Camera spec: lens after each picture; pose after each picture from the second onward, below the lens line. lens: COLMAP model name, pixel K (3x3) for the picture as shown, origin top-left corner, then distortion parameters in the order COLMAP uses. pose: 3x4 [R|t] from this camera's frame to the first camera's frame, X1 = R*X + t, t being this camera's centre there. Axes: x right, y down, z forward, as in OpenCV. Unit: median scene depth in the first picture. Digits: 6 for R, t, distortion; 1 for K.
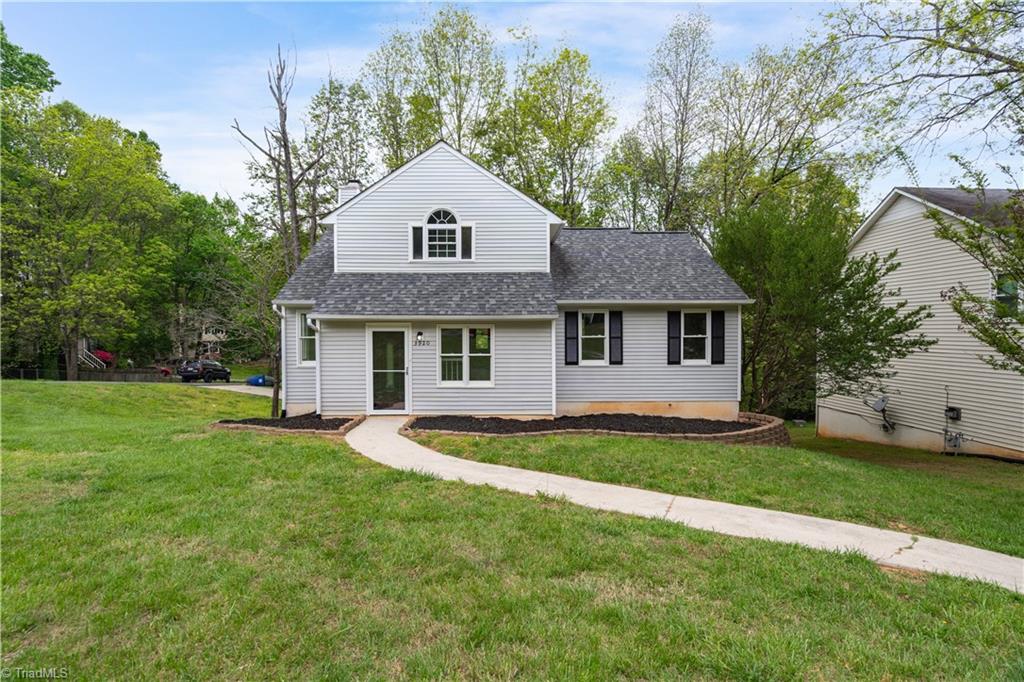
lens RADIAL K [[481.5, 0, 508.1], [0, 481.5, 341.2], [0, 0, 1]] dist [-0.042891, 0.012207]
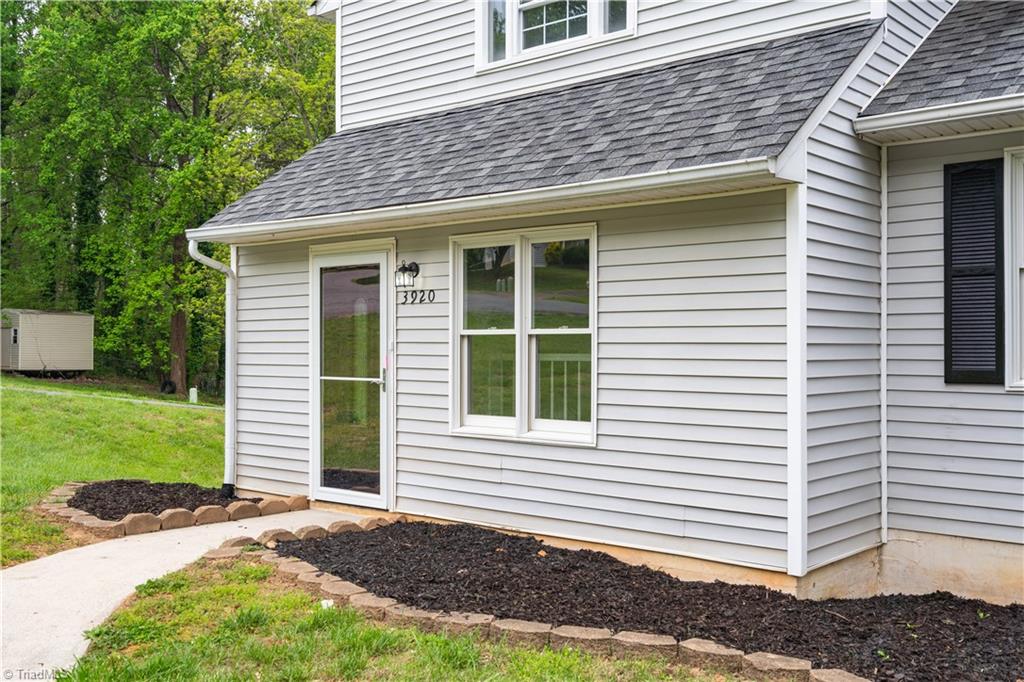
lens RADIAL K [[1021.0, 0, 512.8], [0, 1021.0, 342.3], [0, 0, 1]] dist [-0.005519, 0.000000]
pose [[0.748655, -0.000372, -0.662960, 0.300863], [-0.013324, 0.999789, -0.015608, 0.041052], [0.662826, 0.020518, 0.748492, 0.469036]]
